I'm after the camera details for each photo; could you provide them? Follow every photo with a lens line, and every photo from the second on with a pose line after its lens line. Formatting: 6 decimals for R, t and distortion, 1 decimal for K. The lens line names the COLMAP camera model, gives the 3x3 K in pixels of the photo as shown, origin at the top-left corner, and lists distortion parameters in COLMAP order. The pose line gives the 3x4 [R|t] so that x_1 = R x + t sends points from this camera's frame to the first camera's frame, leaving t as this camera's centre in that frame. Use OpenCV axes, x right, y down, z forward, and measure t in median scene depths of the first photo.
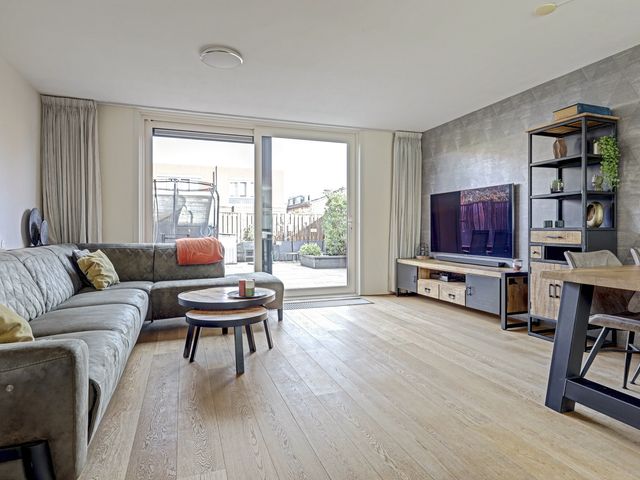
lens RADIAL K [[377.0, 0, 317.4], [0, 377.0, 236.9], [0, 0, 1]] dist [-0.003147, -0.001050]
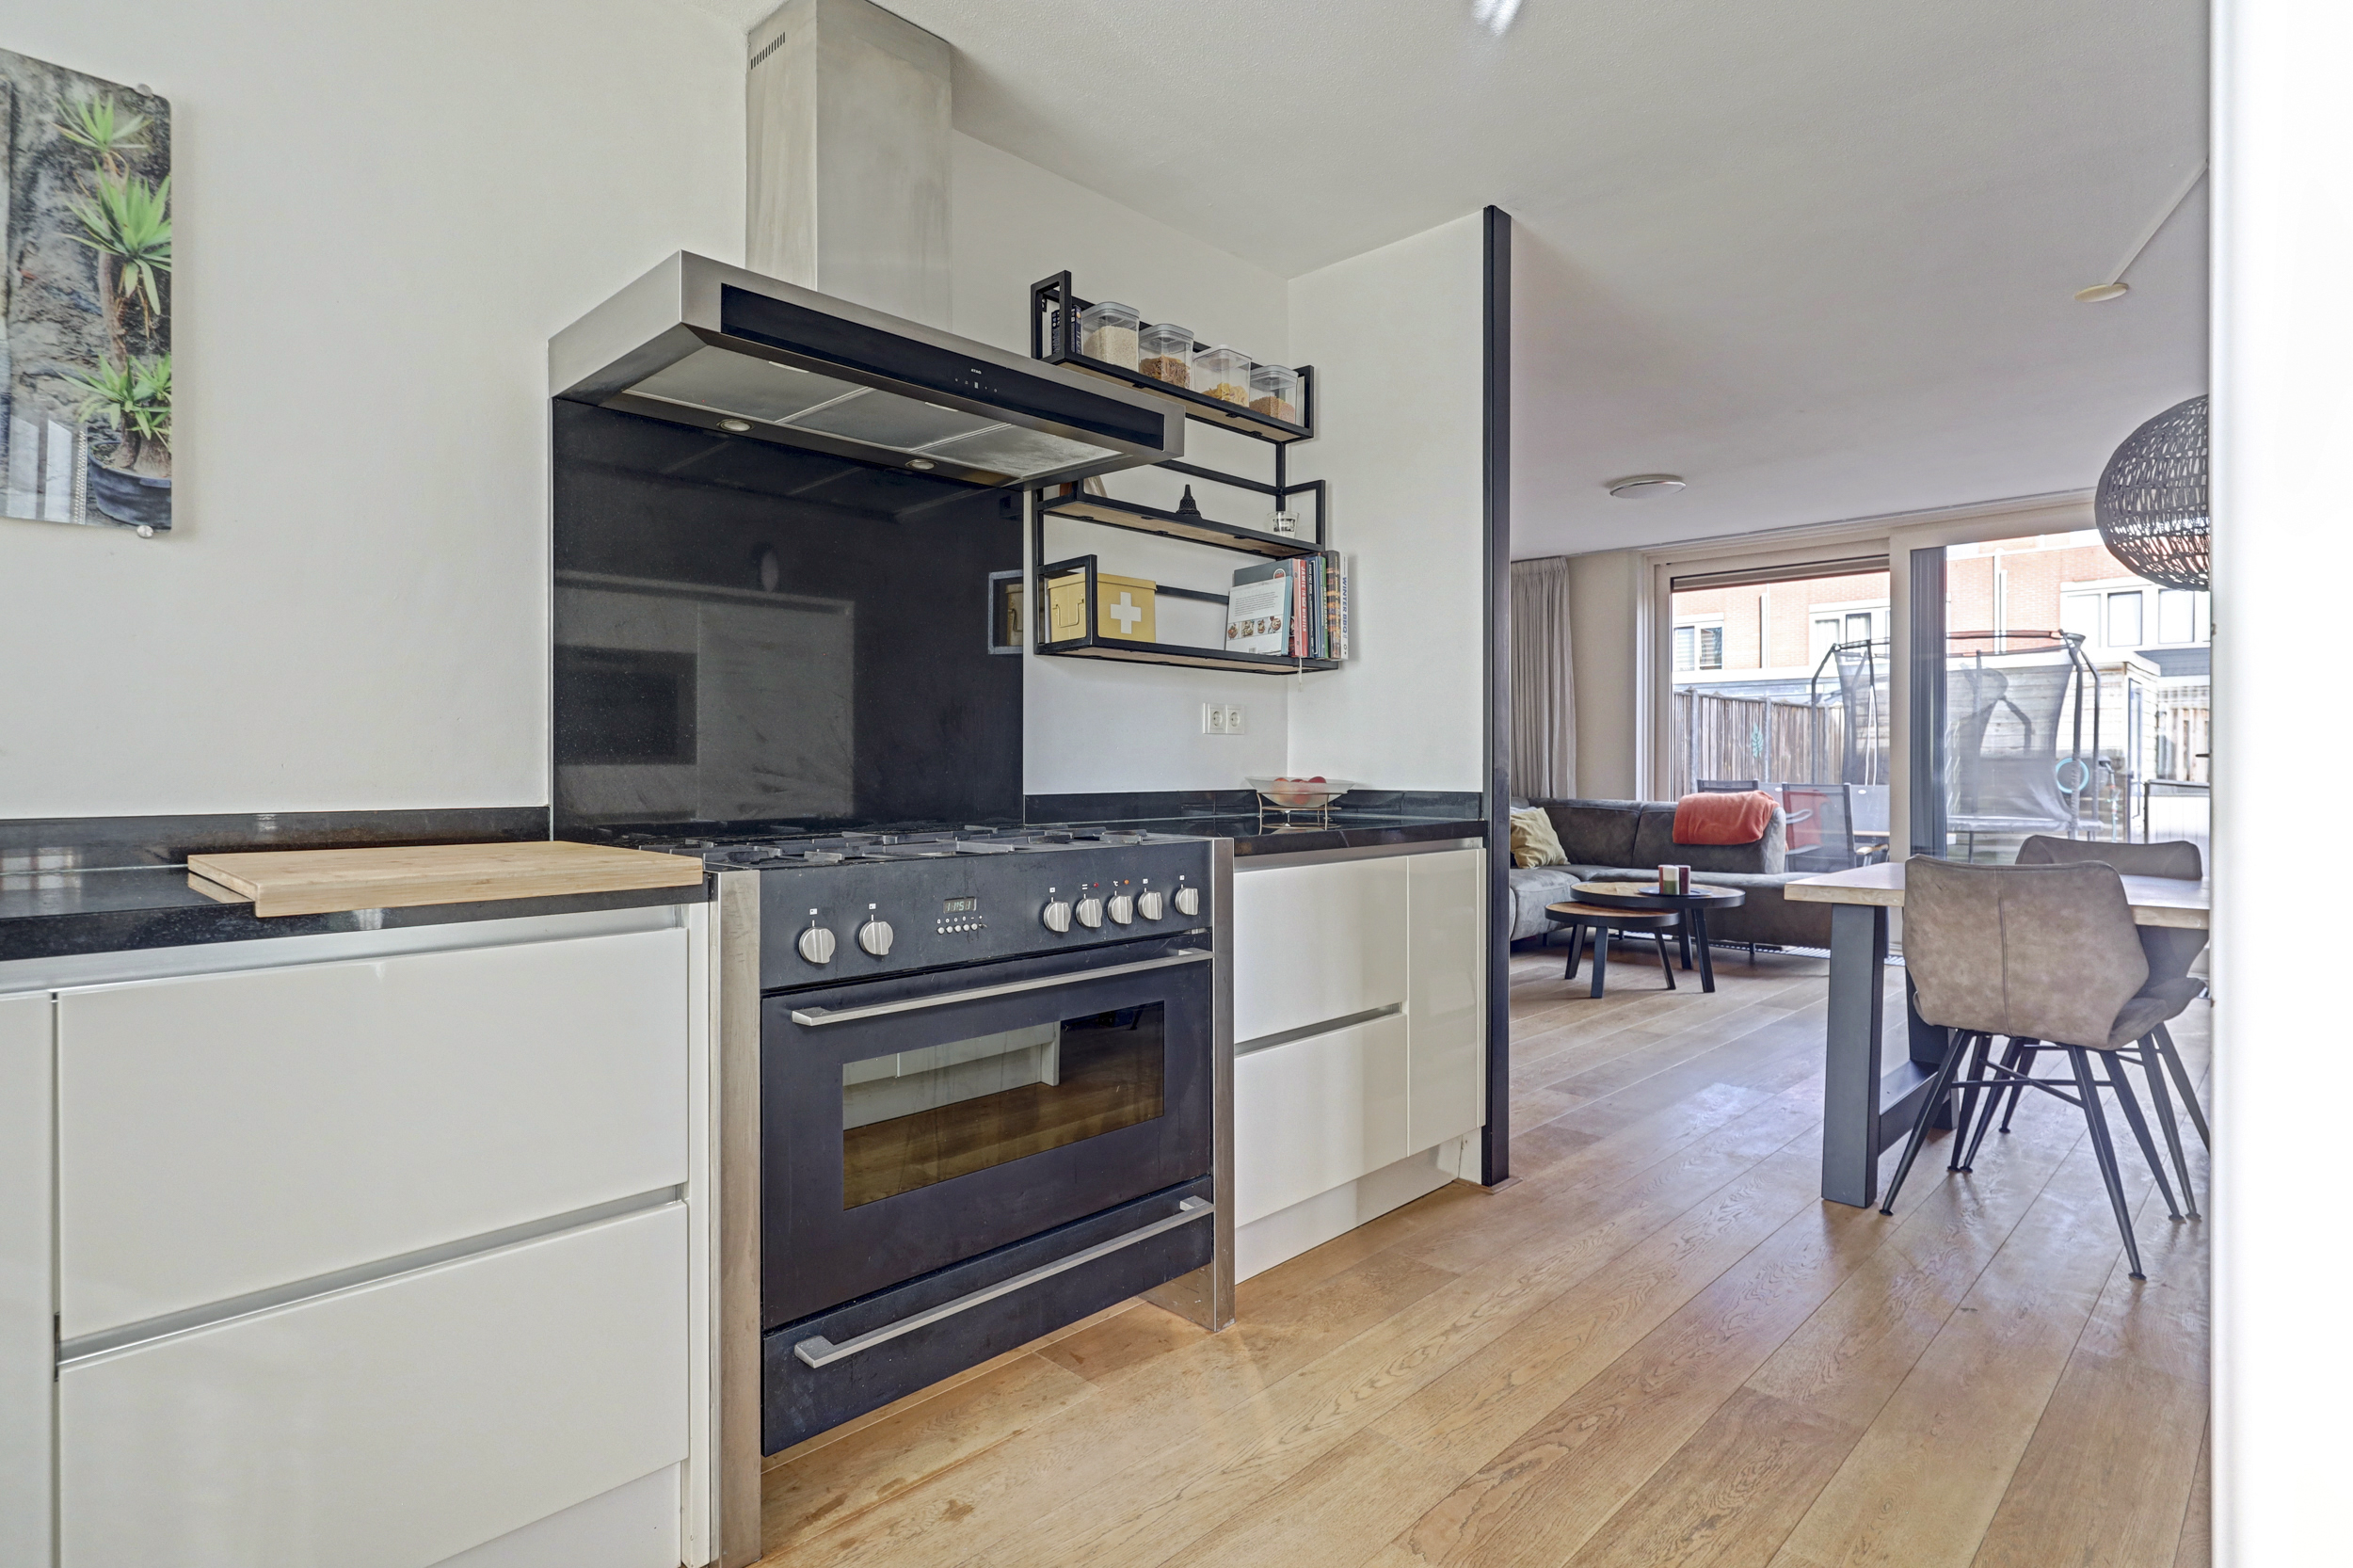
lens RADIAL K [[1210.5, 0, 1178.4], [0, 1210.5, 756.8], [0, 0, 1]] dist [0.000472, 0.000051]
pose [[0.433659, -0.006239, -0.901055, 0.700679], [-0.016289, 0.999758, -0.014762, -0.008322], [0.900930, 0.021079, 0.433453, -0.294291]]
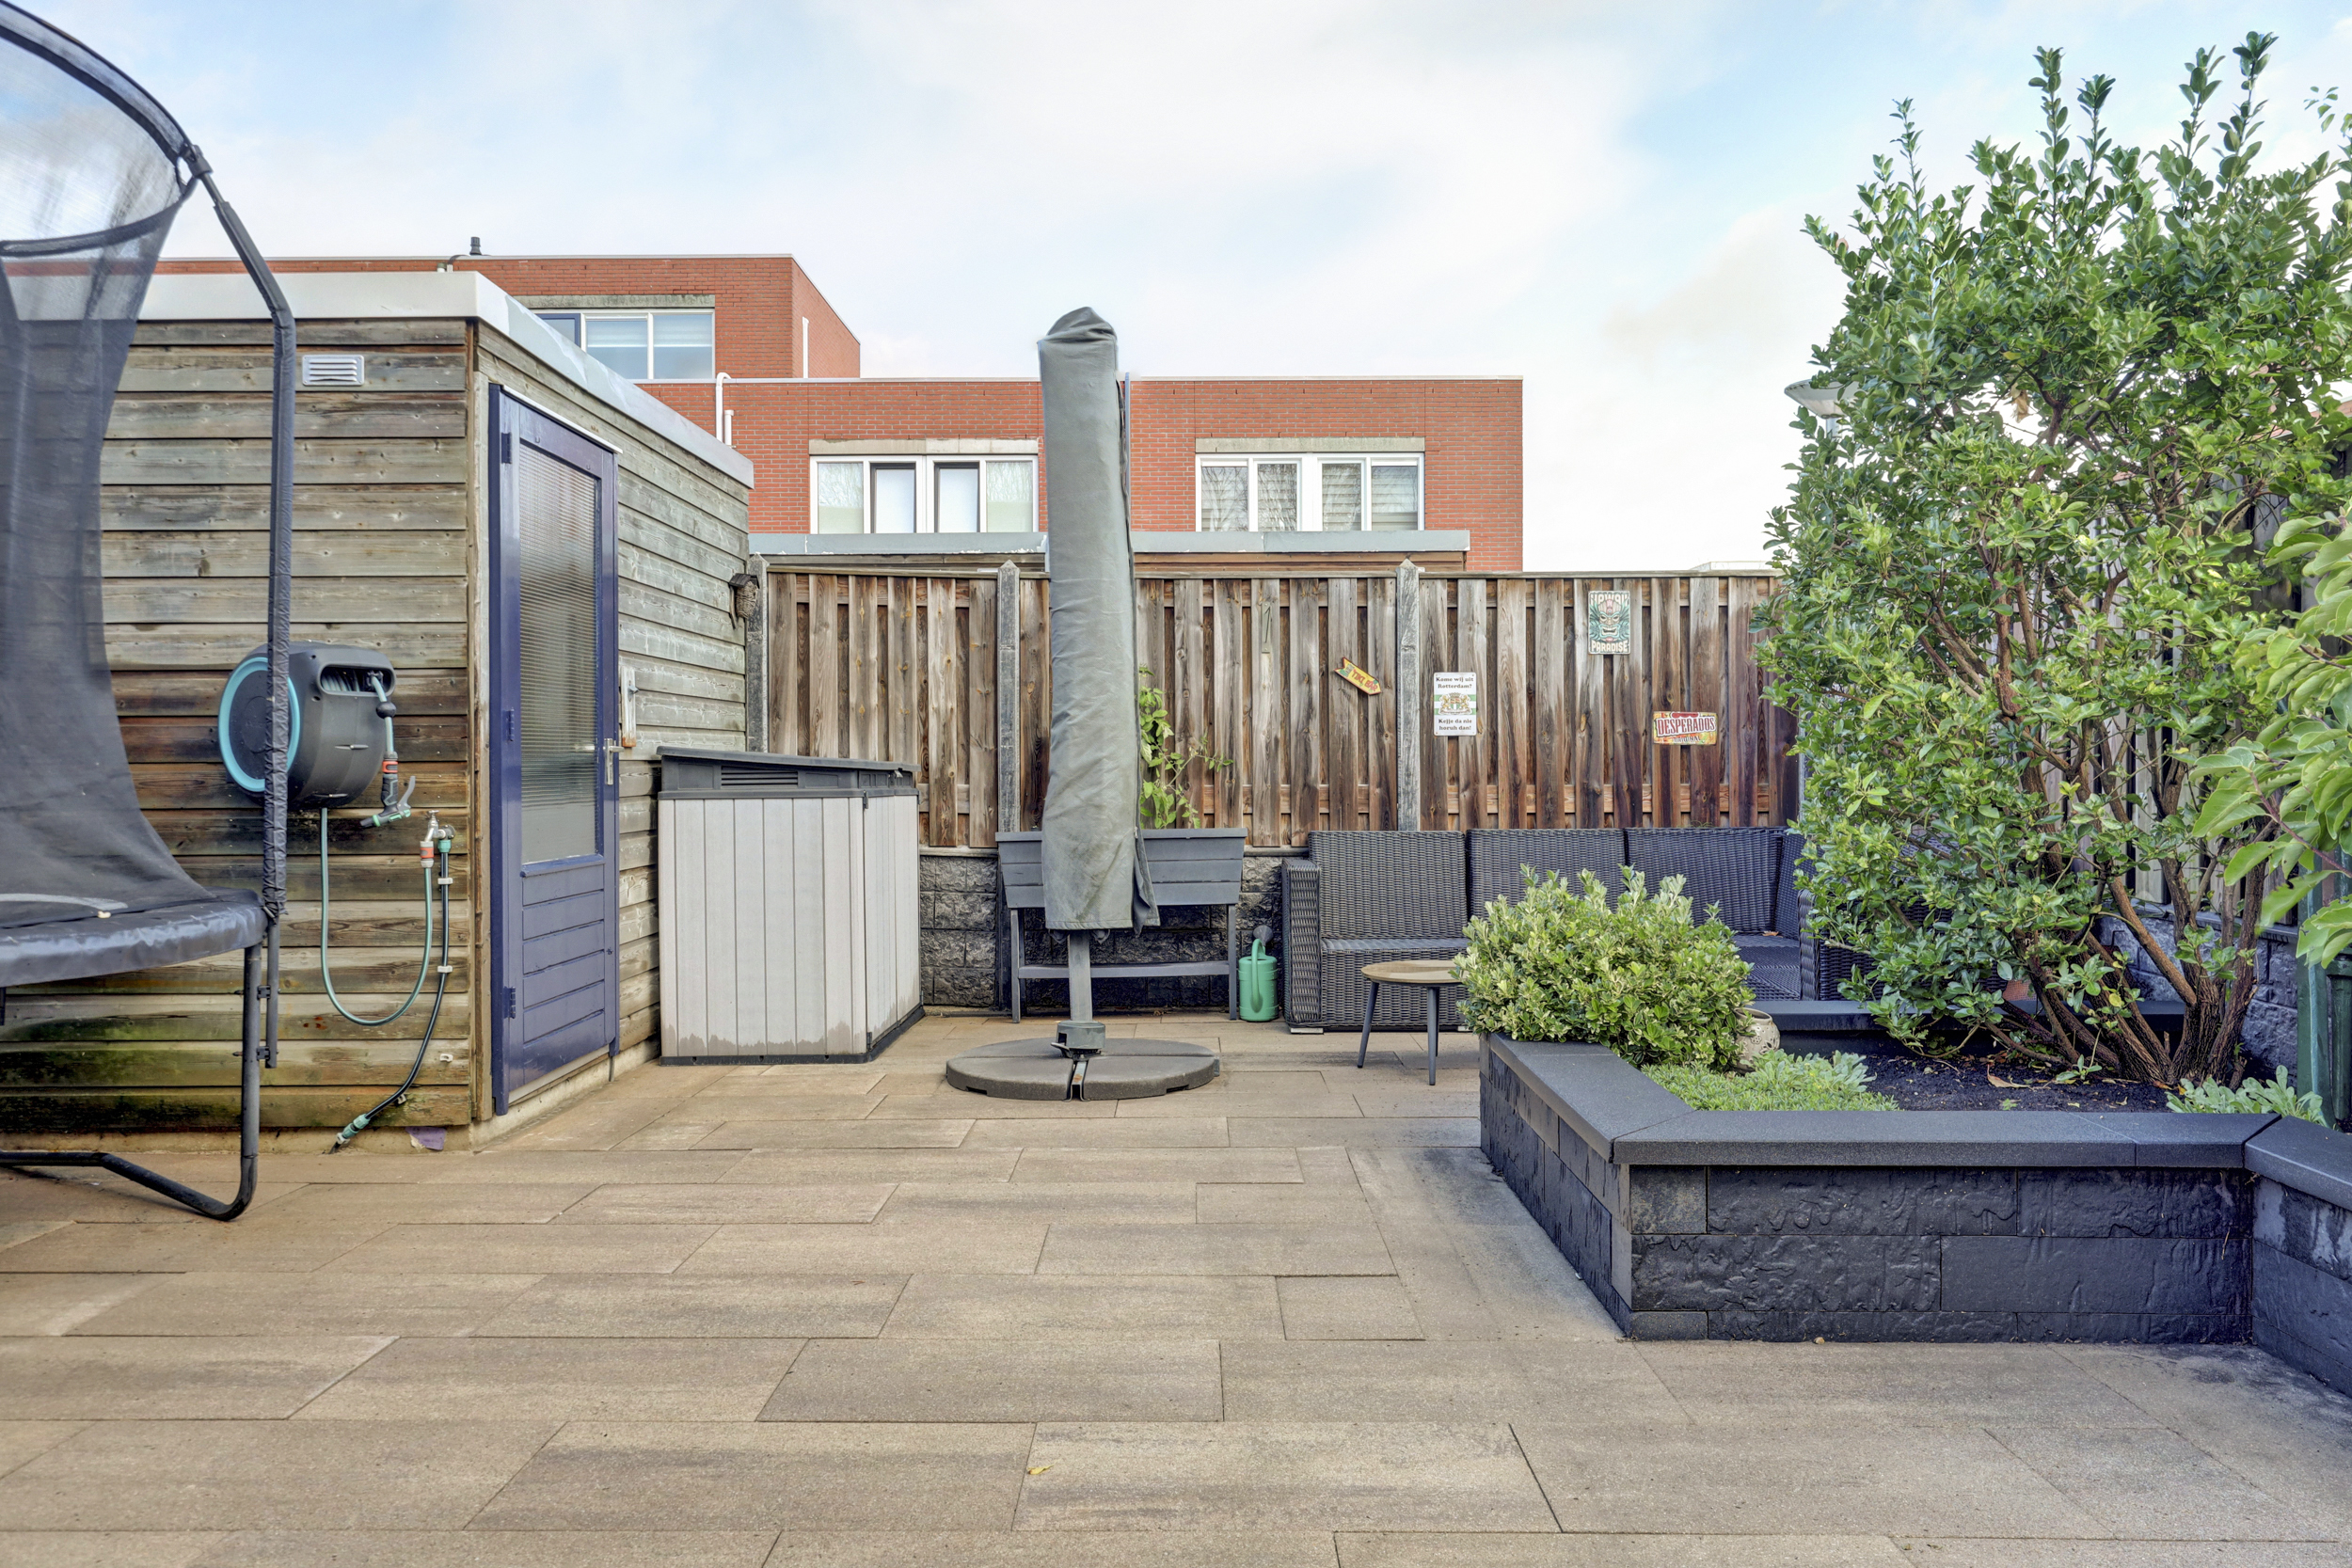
lens RADIAL K [[1546.8, 0, 1179.8], [0, 1546.8, 769.0], [0, 0, 1]] dist [0.002988, 0.001827]
pose [[0.936319, -0.001847, -0.351147, 0.028879], [-0.001375, 0.999959, -0.008927, -0.006046], [0.351149, 0.008842, 0.936278, 1.759624]]
